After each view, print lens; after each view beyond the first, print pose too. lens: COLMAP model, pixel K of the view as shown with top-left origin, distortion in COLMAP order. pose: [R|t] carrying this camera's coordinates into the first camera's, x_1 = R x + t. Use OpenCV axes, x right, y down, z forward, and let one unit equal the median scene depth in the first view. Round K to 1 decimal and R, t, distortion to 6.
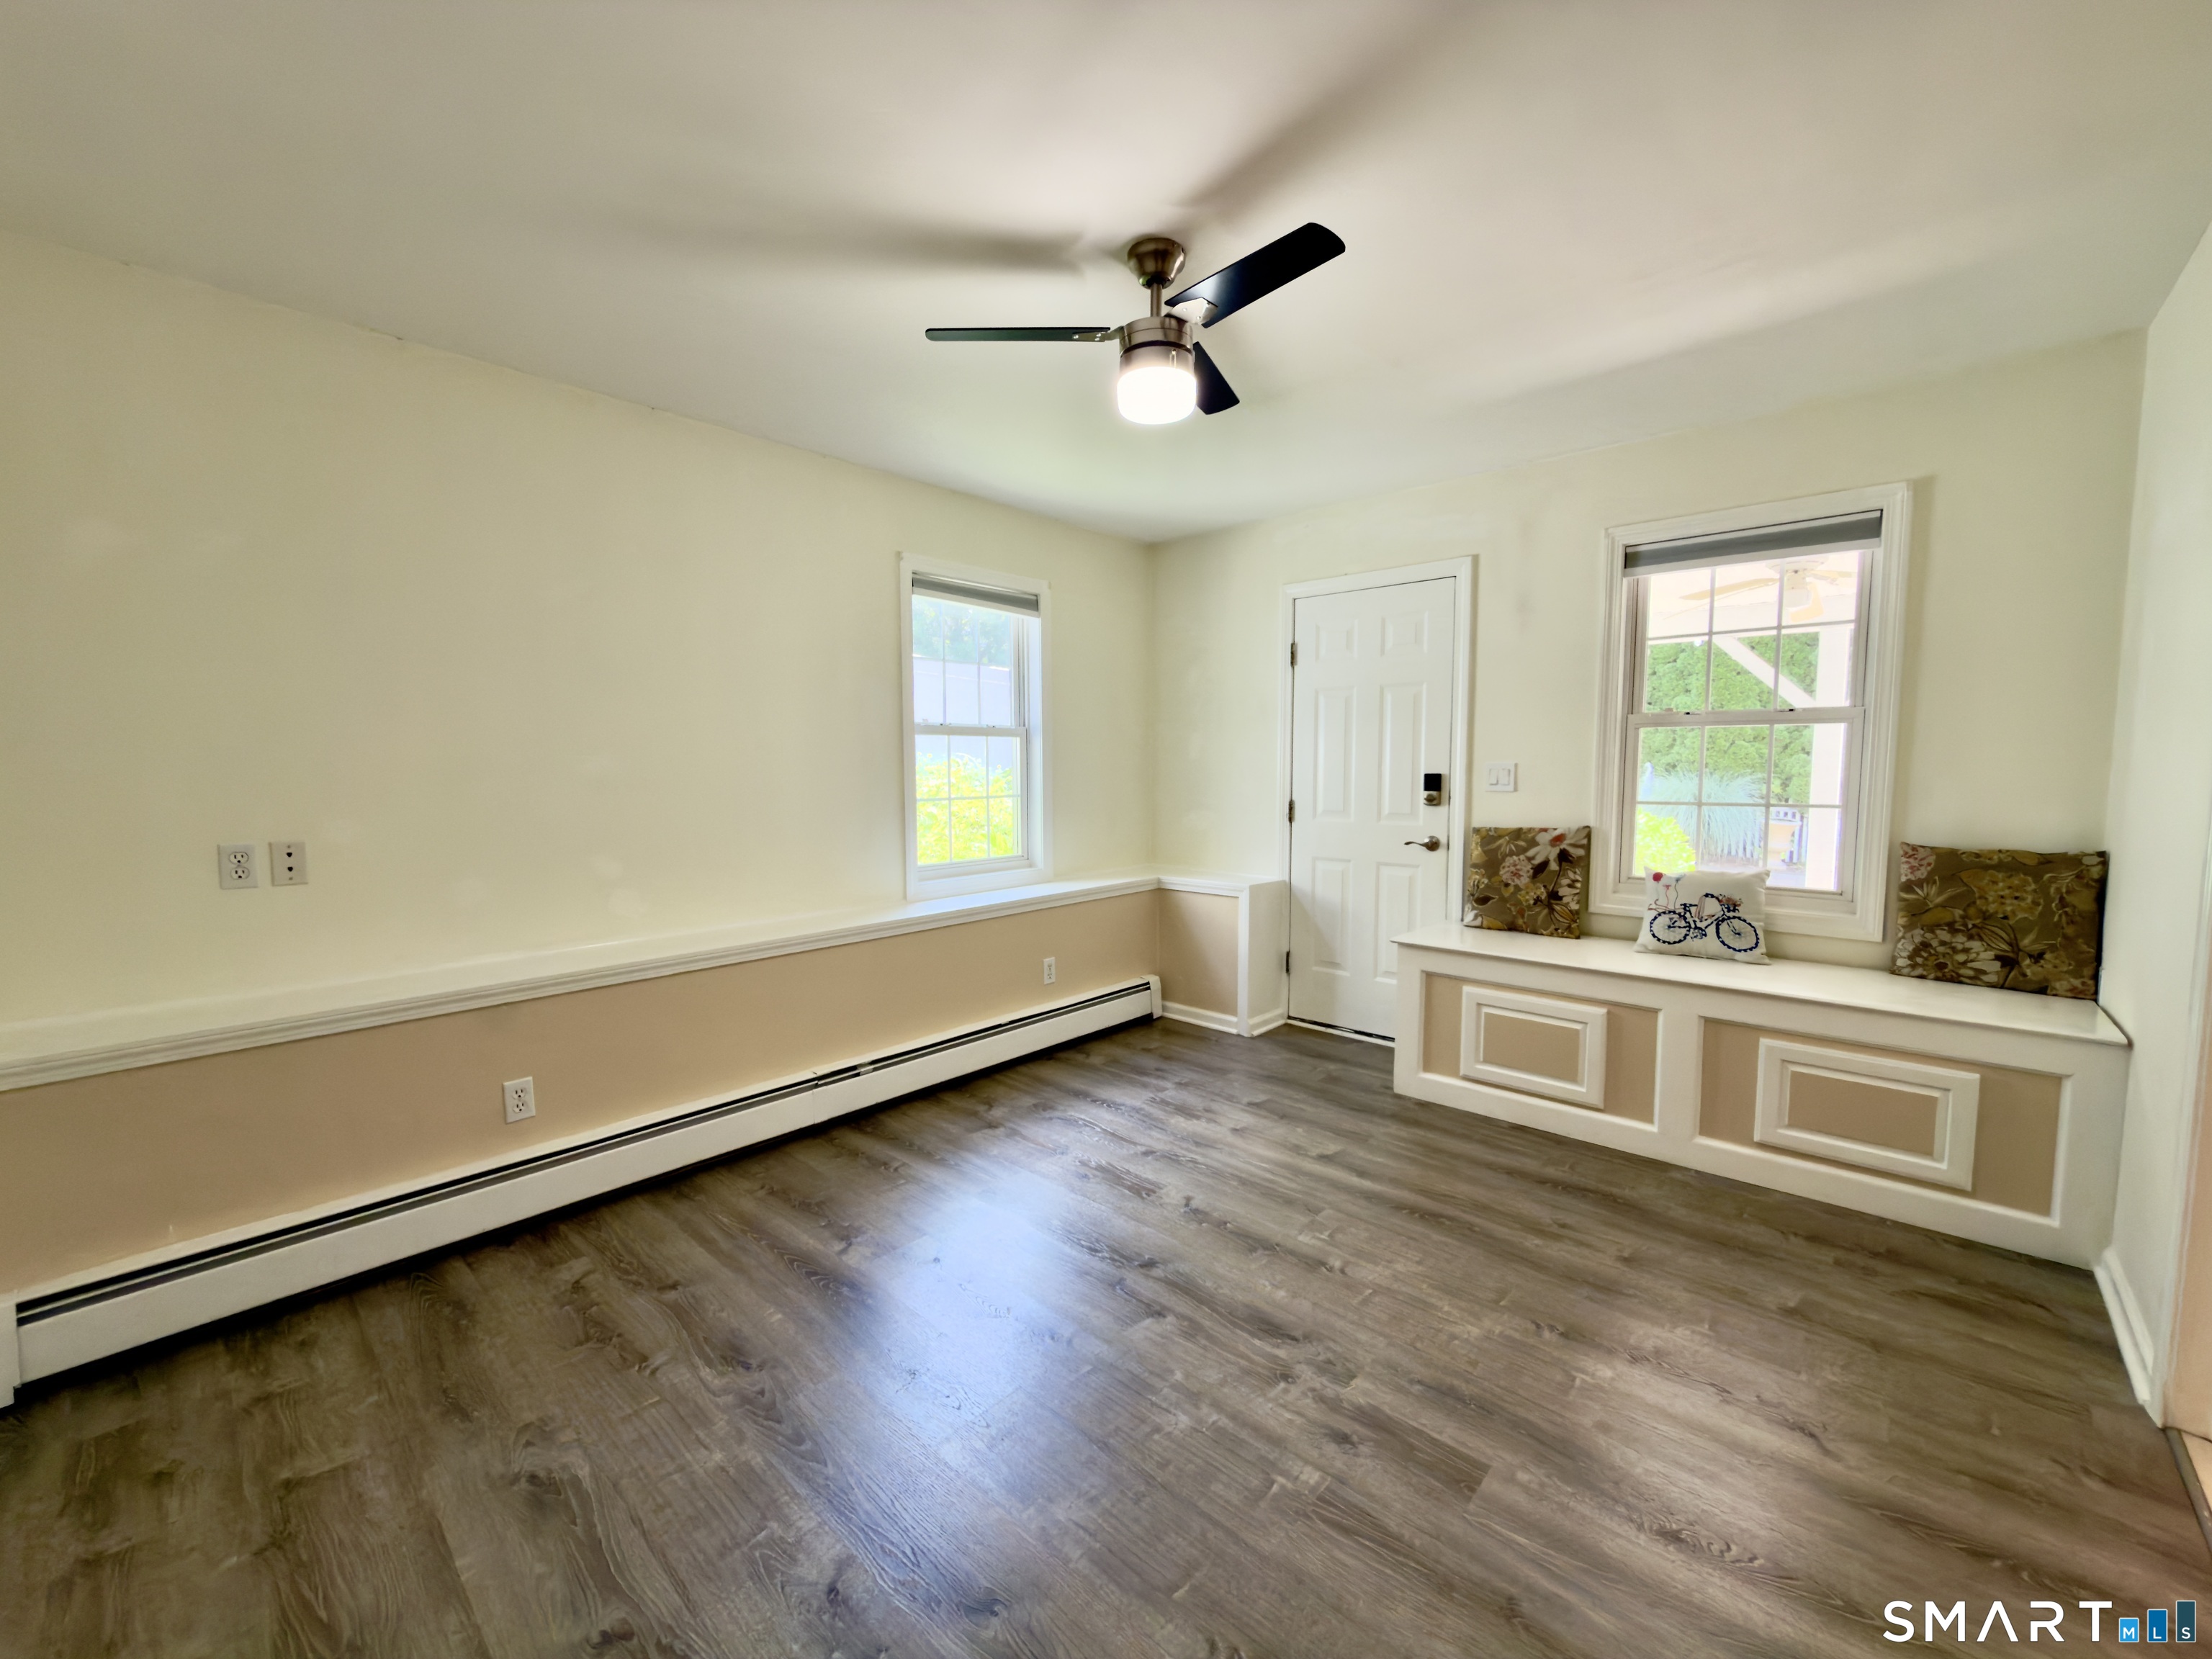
lens RADIAL K [[895.1, 0, 1122.1], [0, 895.1, 830.3], [0, 0, 1]] dist [-0.001025, -0.000227]
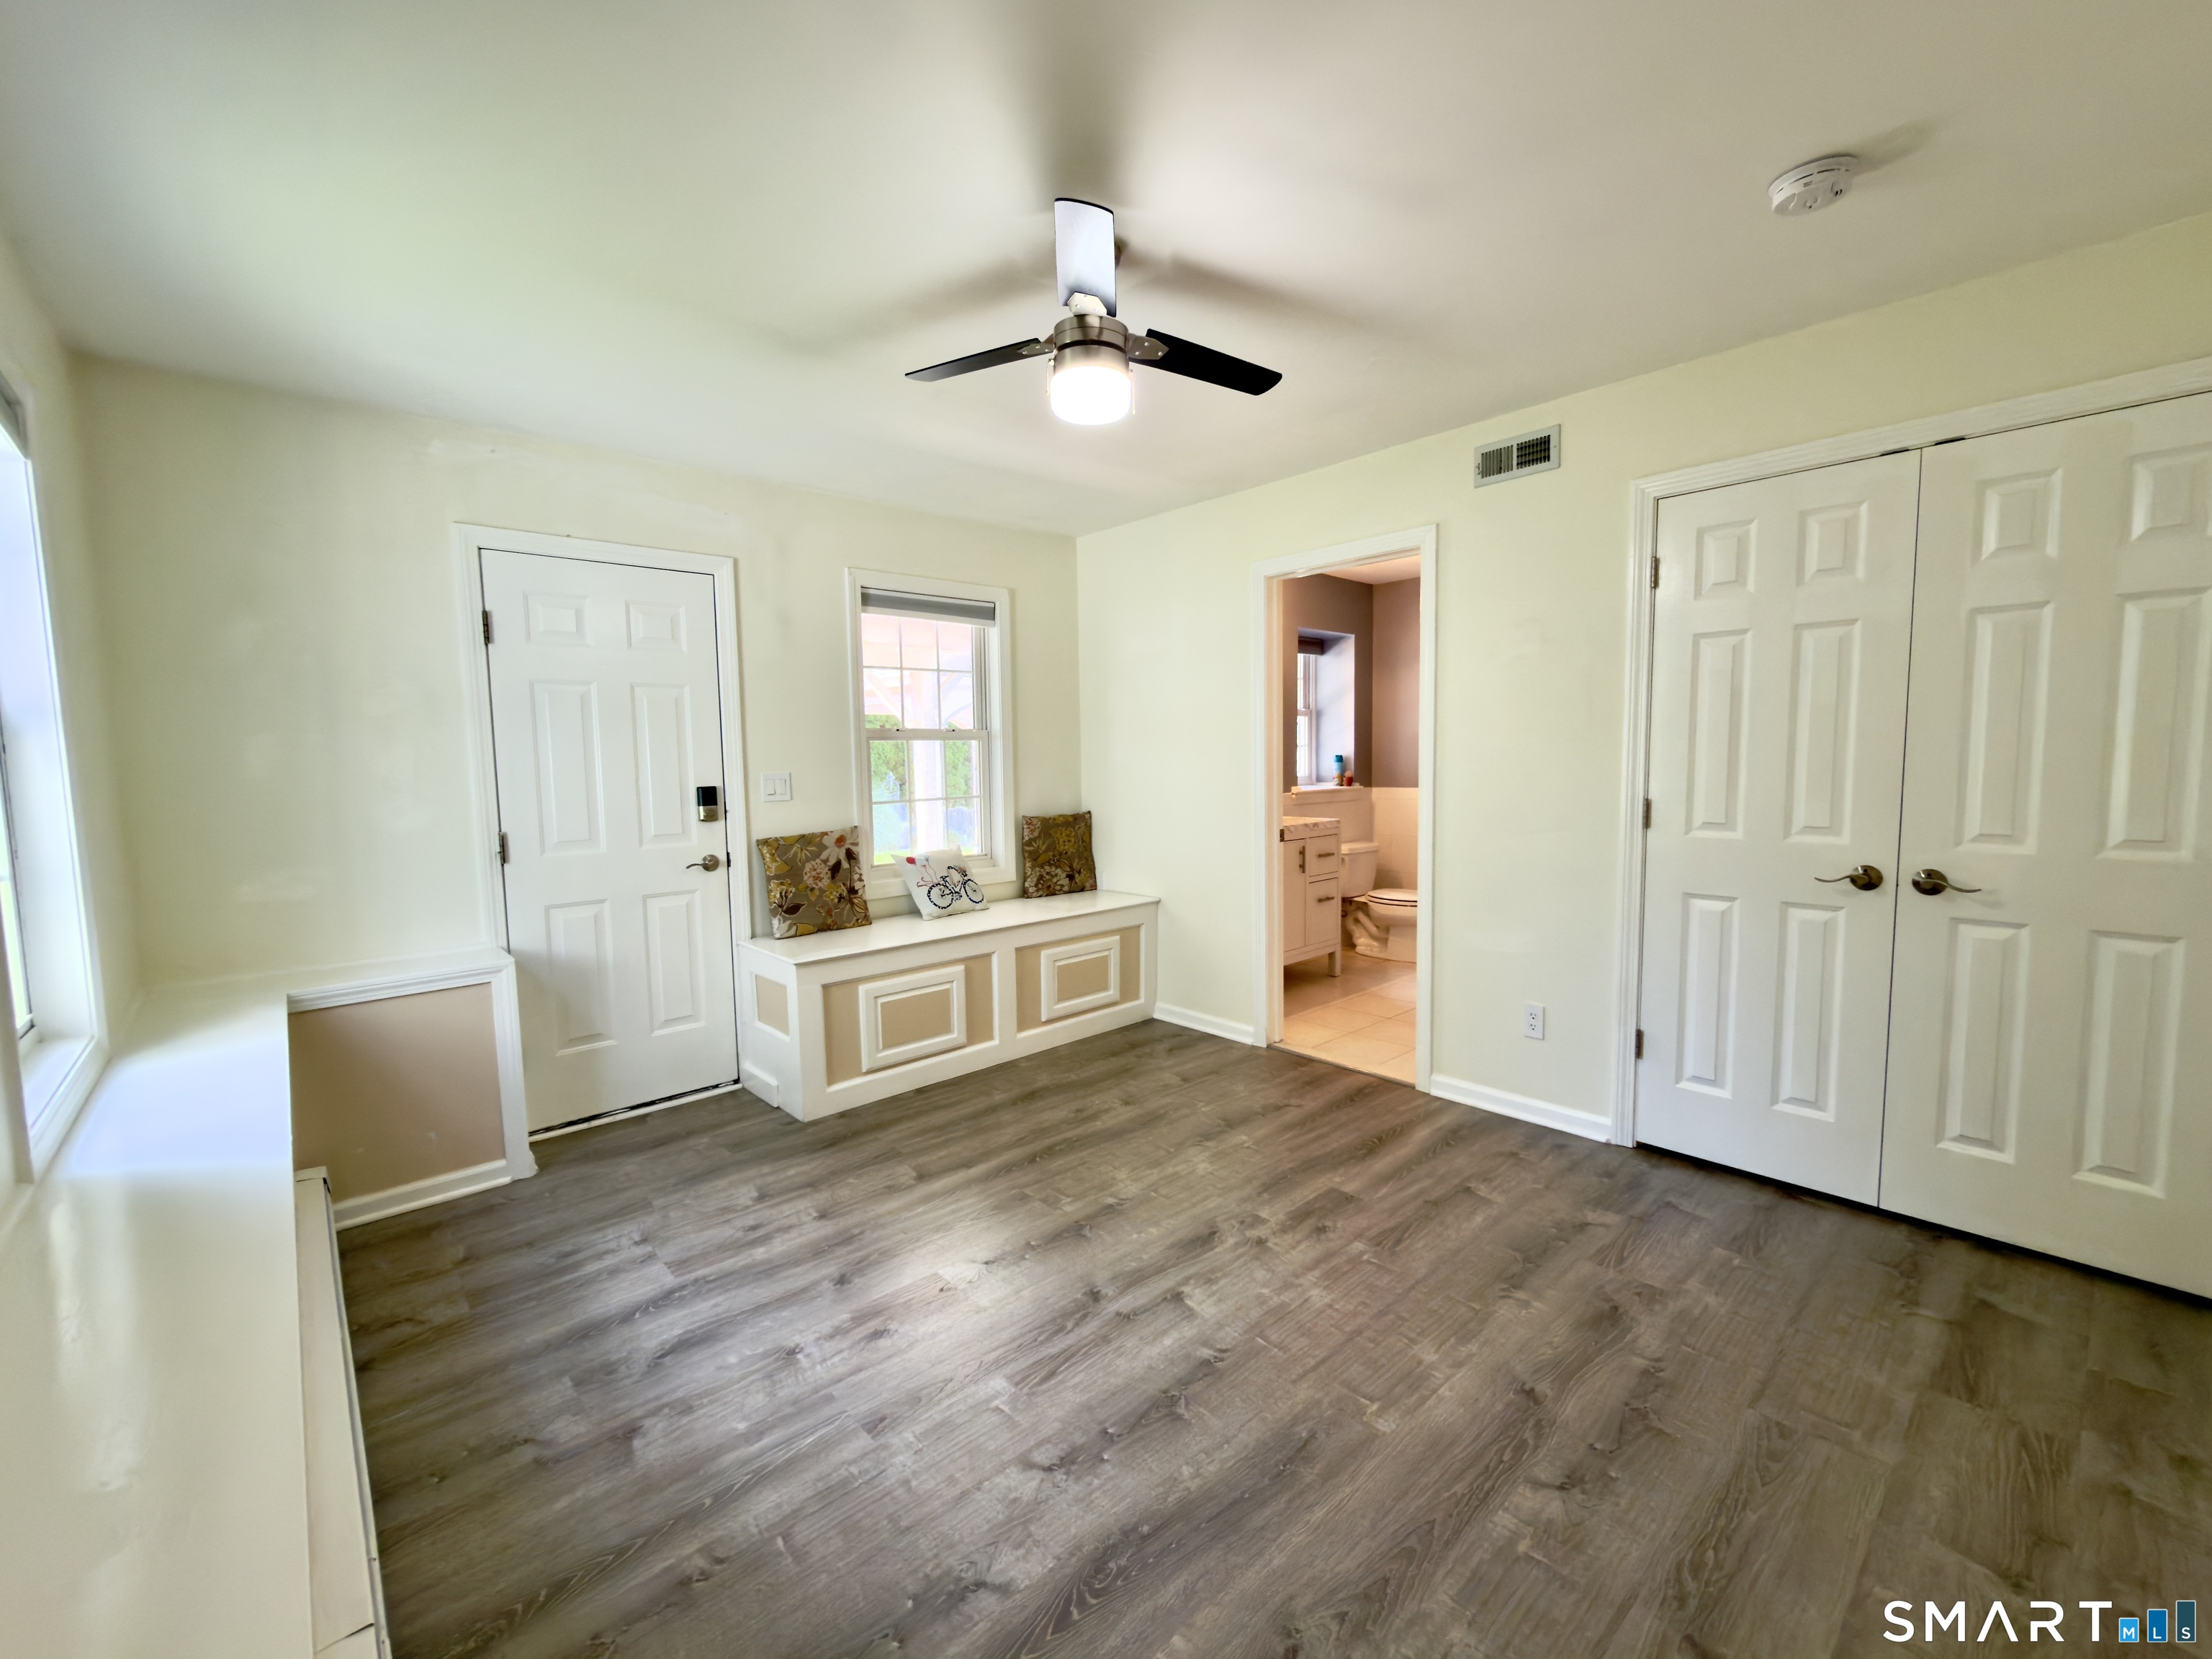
lens RADIAL K [[895.1, 0, 1123.9], [0, 895.1, 829.1], [0, 0, 1]] dist [-0.001025, -0.000227]
pose [[0.097774, -0.081867, 0.991836, -0.642926], [0.094561, 0.992866, 0.072630, -0.057212], [-0.990706, 0.086688, 0.104818, 0.604411]]
